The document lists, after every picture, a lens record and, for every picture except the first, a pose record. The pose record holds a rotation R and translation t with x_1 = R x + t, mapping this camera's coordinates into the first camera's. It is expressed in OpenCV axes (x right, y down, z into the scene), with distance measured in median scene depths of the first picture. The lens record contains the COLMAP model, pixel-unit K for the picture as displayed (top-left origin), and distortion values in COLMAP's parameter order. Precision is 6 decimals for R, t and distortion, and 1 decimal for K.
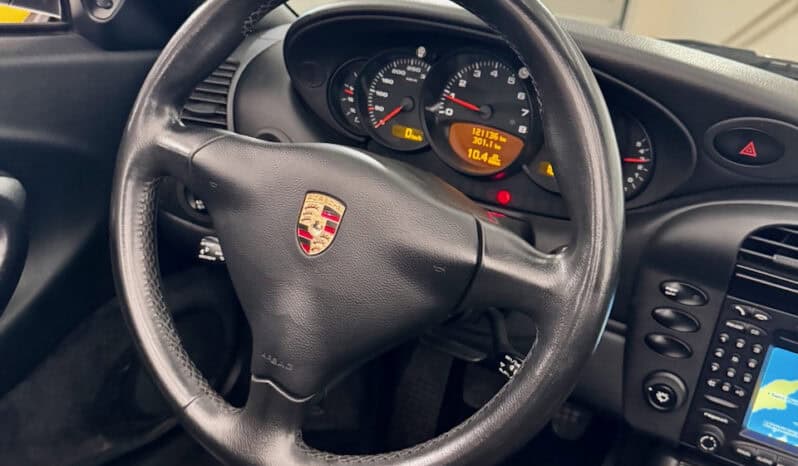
lens RADIAL K [[752.7, 0, 409.0], [0, 752.7, 234.7], [0, 0, 1]] dist [0.027136, 0.000000]
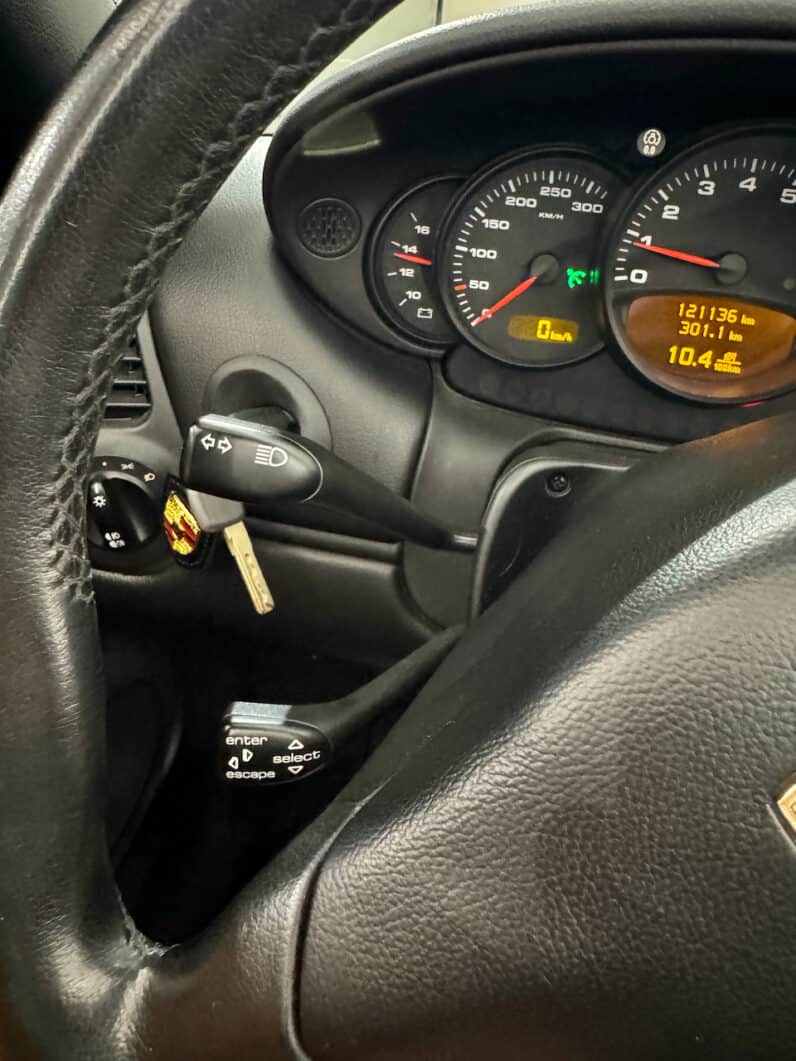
lens RADIAL K [[753.4, 0, 413.2], [0, 753.4, 463.8], [0, 0, 1]] dist [0.063295, -0.078789]
pose [[0.959504, -0.168121, 0.226026, -0.213138], [0.140588, 0.981102, 0.132945, -0.129346], [-0.244105, -0.095785, 0.965007, 0.550404]]
